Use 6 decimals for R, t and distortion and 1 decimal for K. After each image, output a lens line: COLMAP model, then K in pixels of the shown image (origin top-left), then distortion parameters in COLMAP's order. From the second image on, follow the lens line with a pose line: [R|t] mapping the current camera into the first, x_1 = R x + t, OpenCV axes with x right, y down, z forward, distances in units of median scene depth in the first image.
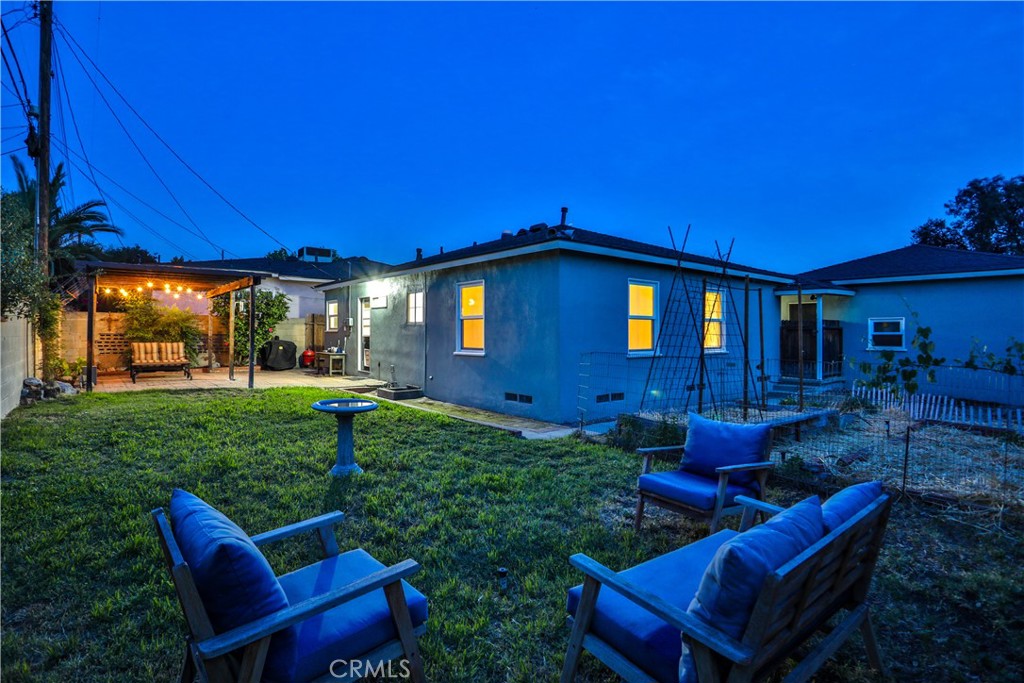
lens RADIAL K [[530.7, 0, 524.0], [0, 530.7, 331.6], [0, 0, 1]] dist [-0.048564, 0.016489]
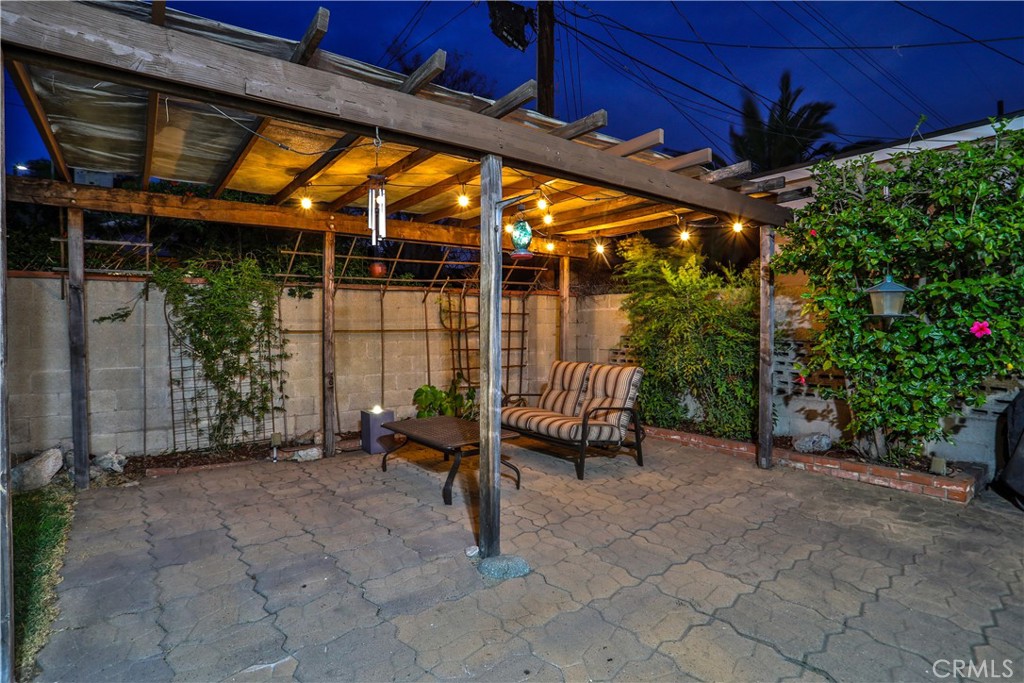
lens RADIAL K [[526.1, 0, 518.0], [0, 526.1, 332.9], [0, 0, 1]] dist [-0.068121, 0.030068]
pose [[-0.035141, 0.009298, -0.999339, -0.321925], [0.004042, 0.999950, 0.009162, -0.004485], [0.999374, -0.003717, -0.035176, 0.959917]]
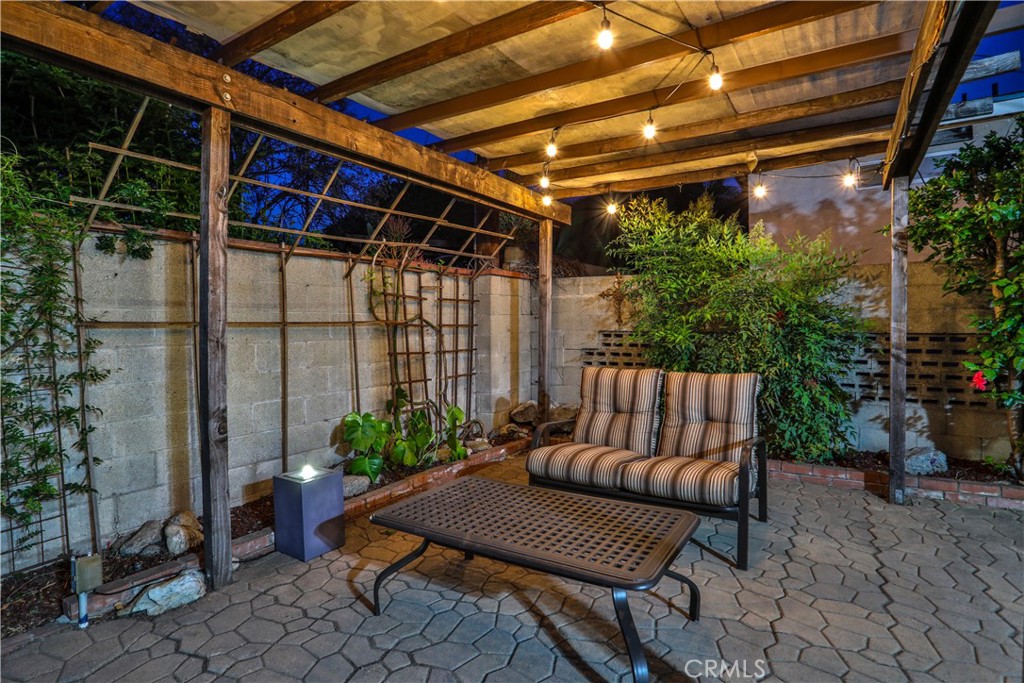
lens RADIAL K [[526.1, 0, 518.0], [0, 526.1, 332.9], [0, 0, 1]] dist [-0.068121, 0.030068]
pose [[0.318904, 0.007219, -0.947759, -0.489074], [0.009673, 0.999894, 0.010871, 0.000294], [0.947737, -0.012635, 0.318801, 0.855069]]
